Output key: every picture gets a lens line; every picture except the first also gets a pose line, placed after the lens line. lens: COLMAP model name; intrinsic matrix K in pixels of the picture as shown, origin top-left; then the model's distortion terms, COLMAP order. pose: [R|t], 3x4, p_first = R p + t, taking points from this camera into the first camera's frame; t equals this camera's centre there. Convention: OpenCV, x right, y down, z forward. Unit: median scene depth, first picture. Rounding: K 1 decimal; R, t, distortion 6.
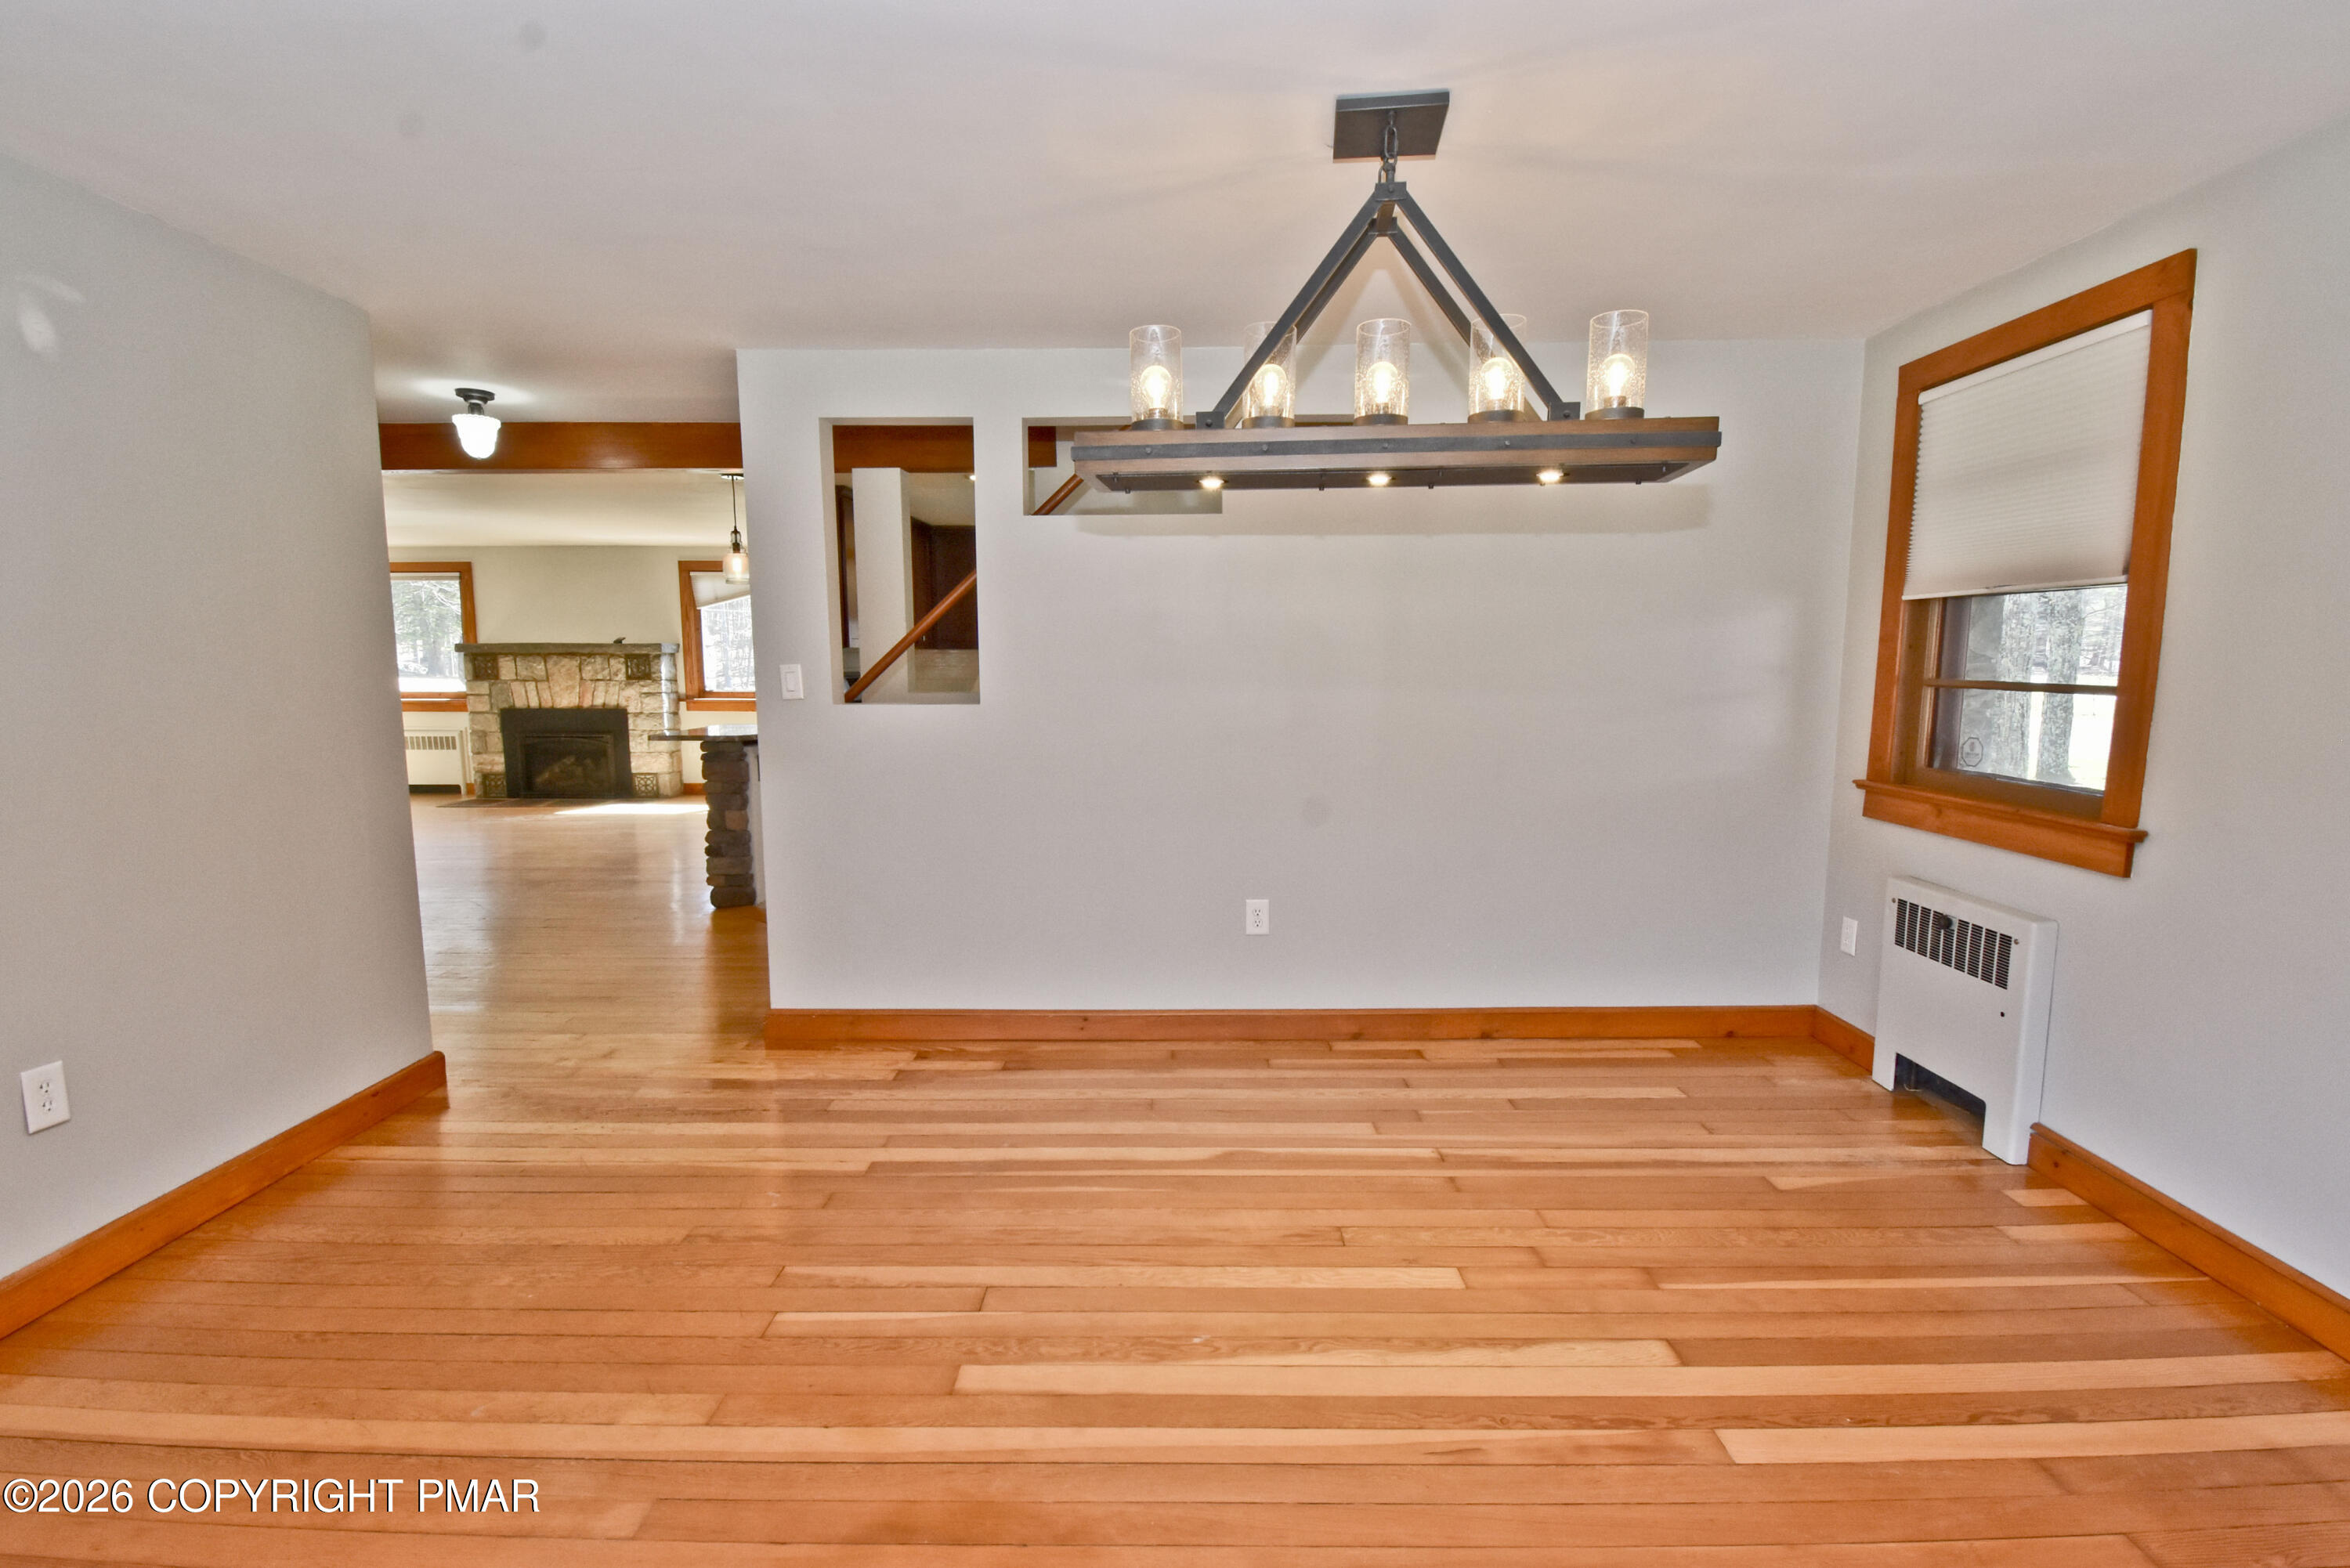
lens RADIAL K [[1050.1, 0, 1172.2], [0, 1050.1, 803.5], [0, 0, 1]] dist [0.015090, -0.027775]
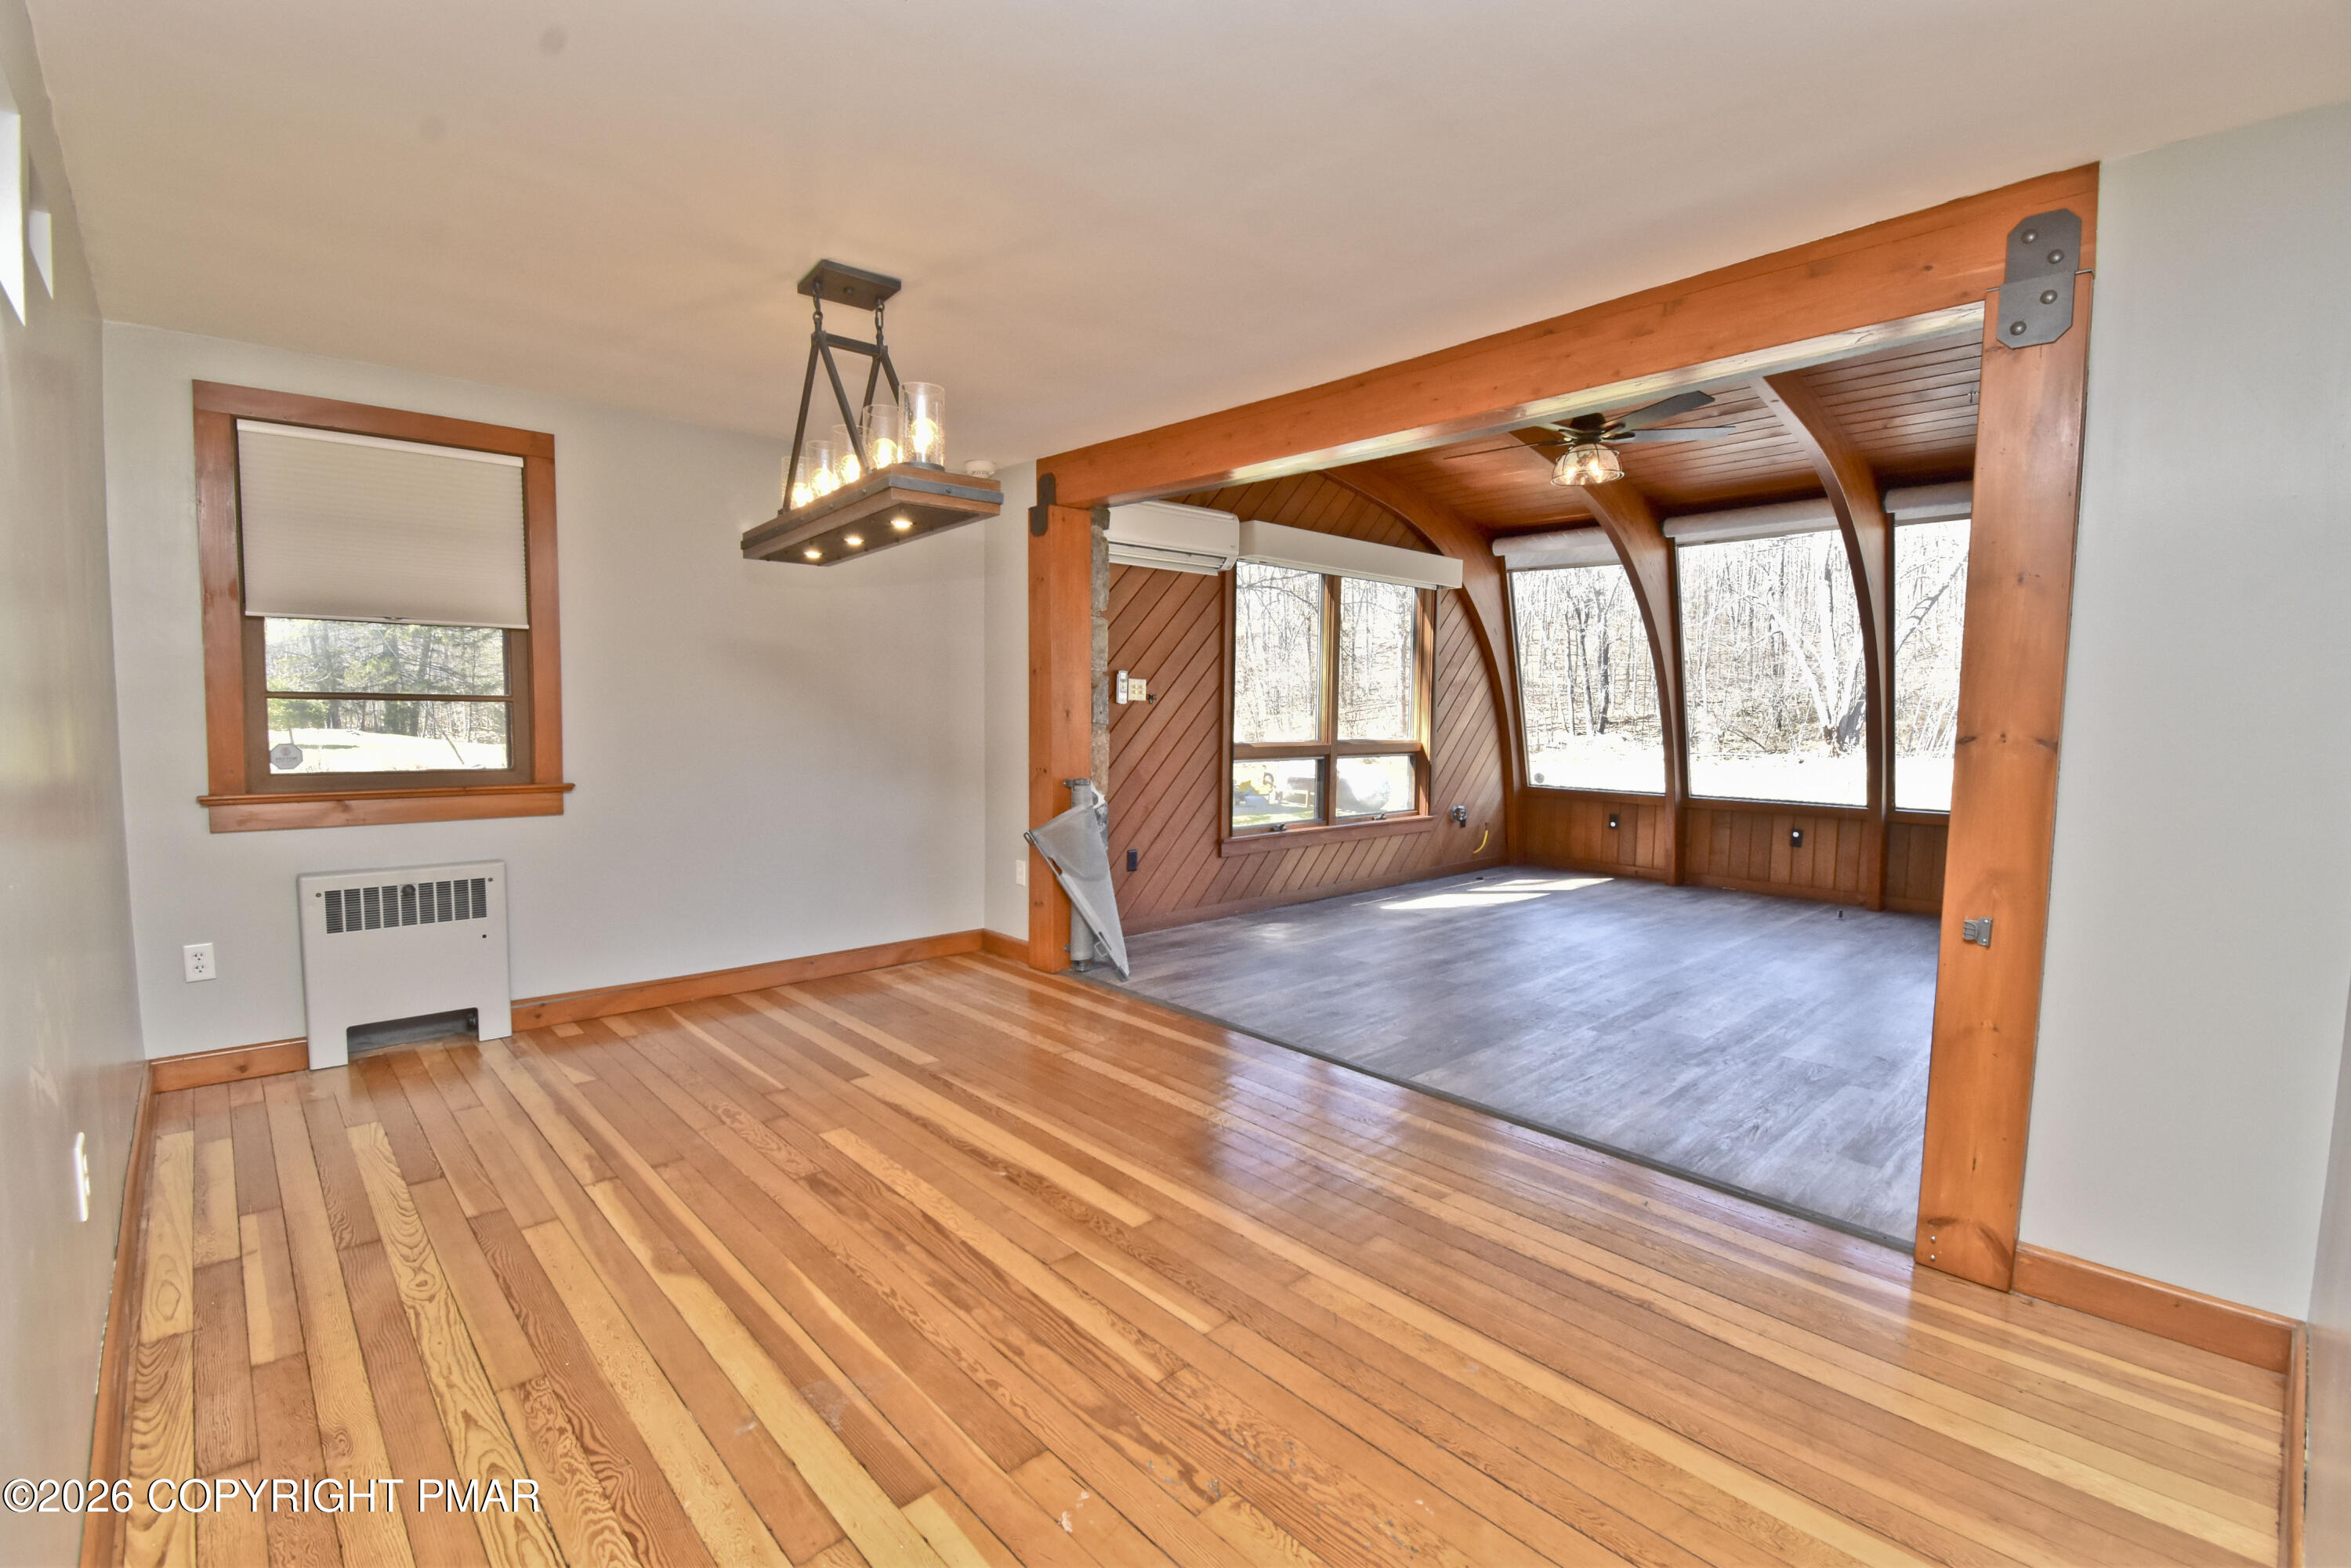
lens RADIAL K [[1080.6, 0, 1161.7], [0, 1080.6, 794.2], [0, 0, 1]] dist [0.015950, -0.024575]
pose [[-0.681698, -0.065890, 0.728661, -0.846976], [0.087291, 0.981498, 0.170418, -0.148667], [-0.726408, 0.179779, -0.663333, 1.294881]]
